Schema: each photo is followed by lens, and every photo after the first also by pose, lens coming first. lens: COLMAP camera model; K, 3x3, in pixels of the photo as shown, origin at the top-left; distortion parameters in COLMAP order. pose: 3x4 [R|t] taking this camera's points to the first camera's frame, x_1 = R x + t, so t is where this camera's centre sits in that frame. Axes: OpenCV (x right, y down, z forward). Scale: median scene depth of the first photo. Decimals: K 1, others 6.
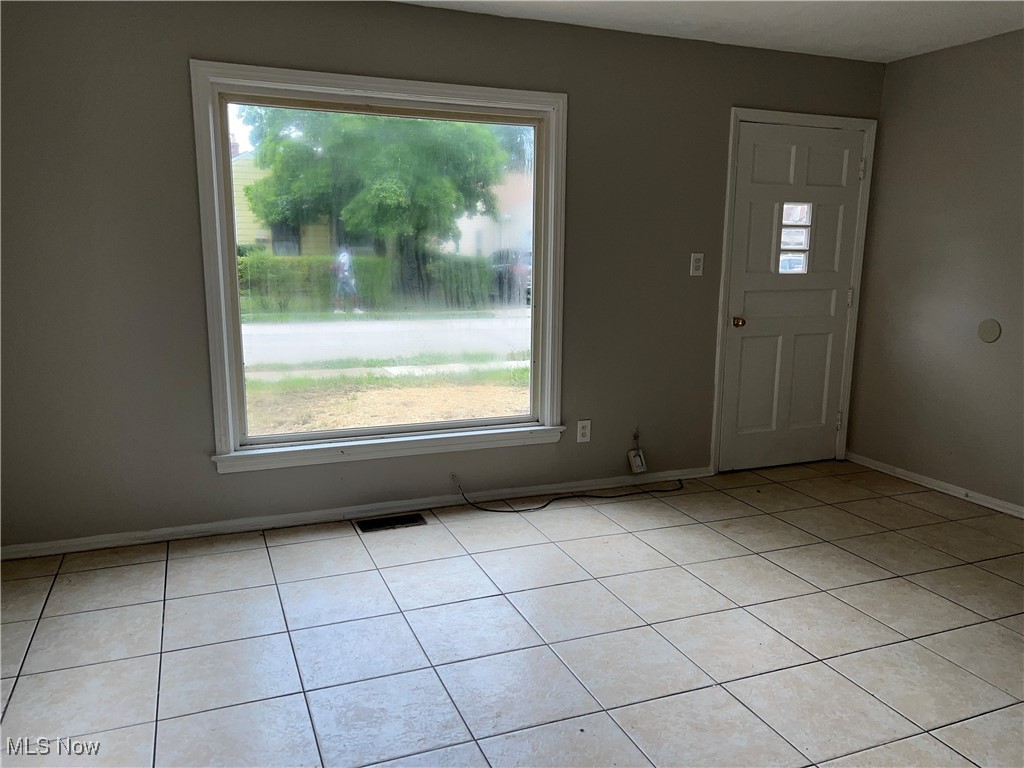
lens RADIAL K [[775.1, 0, 512.0], [0, 775.1, 384.0], [0, 0, 1]] dist [0.031176, -0.004208]
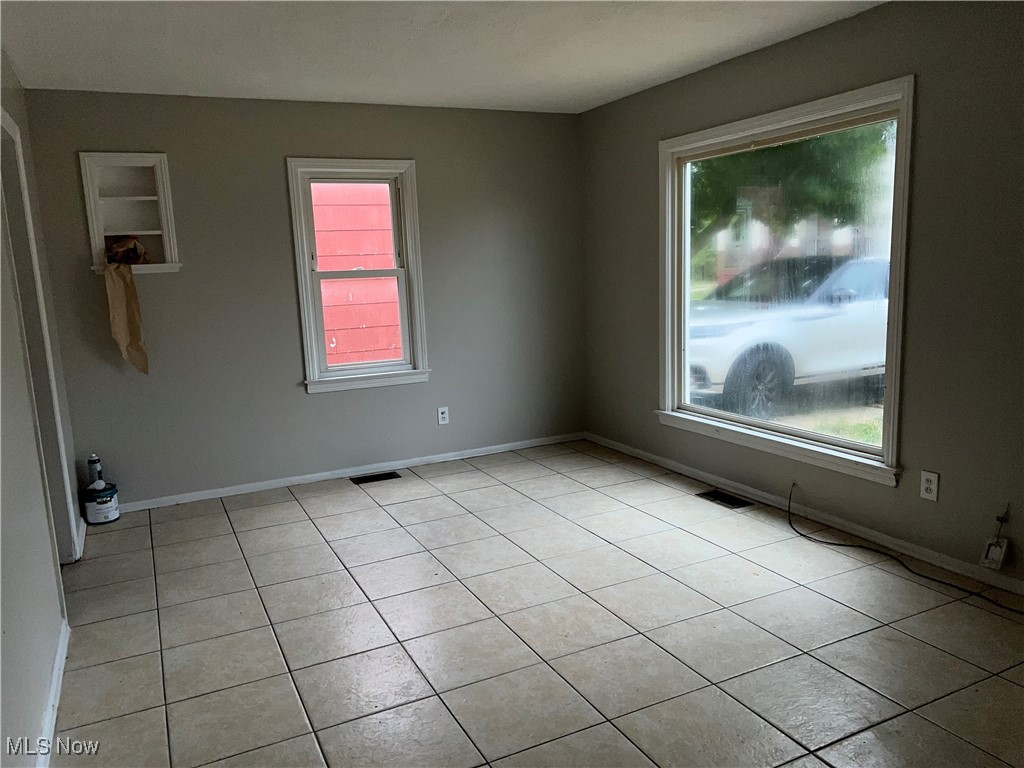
lens RADIAL K [[775.1, 0, 512.0], [0, 775.1, 384.0], [0, 0, 1]] dist [0.031176, -0.004208]
pose [[0.066809, 0.140008, -0.987894, 0.939678], [-0.135003, 0.982269, 0.130081, -0.098014], [0.988590, 0.124678, 0.084526, 0.561131]]
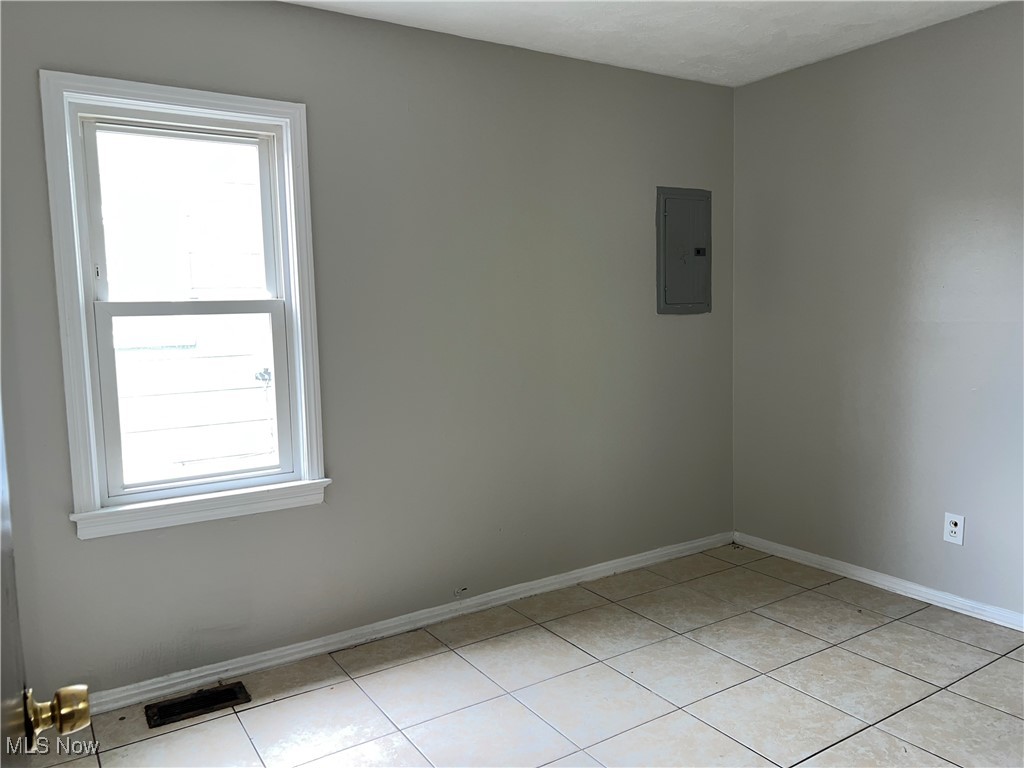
lens RADIAL K [[775.1, 0, 512.0], [0, 775.1, 384.0], [0, 0, 1]] dist [0.031176, -0.004208]
pose [[0.701021, 0.024292, -0.712727, 0.376638], [-0.086167, 0.994983, -0.050840, -0.004260], [0.707916, 0.097054, 0.699597, 0.148656]]
